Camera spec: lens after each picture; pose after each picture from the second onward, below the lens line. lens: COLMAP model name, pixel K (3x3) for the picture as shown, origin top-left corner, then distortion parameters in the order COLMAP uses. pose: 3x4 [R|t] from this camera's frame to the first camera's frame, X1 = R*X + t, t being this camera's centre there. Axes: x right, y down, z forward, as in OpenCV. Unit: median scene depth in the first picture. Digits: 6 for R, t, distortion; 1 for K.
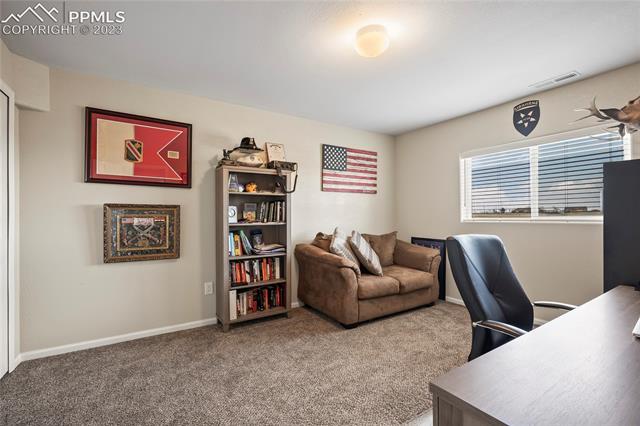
lens RADIAL K [[288.4, 0, 318.5], [0, 288.4, 213.6], [0, 0, 1]] dist [0.003151, 0.000104]
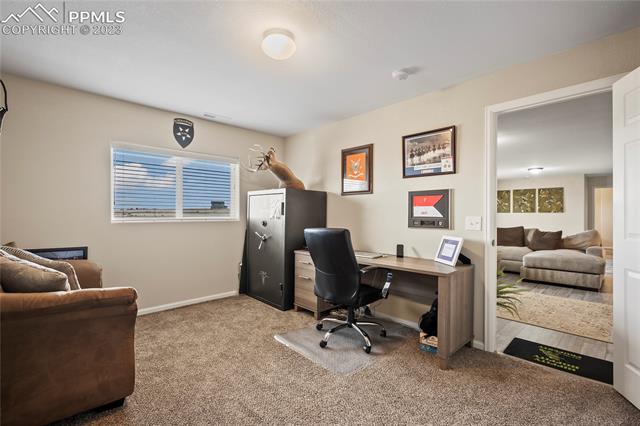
lens RADIAL K [[288.4, 0, 319.5], [0, 288.4, 211.0], [0, 0, 1]] dist [0.003151, 0.000104]
pose [[-0.197557, 0.019314, 0.980101, -0.546874], [-0.002374, 0.999794, -0.020180, 0.011793], [-0.980289, -0.006314, -0.197470, 0.695020]]
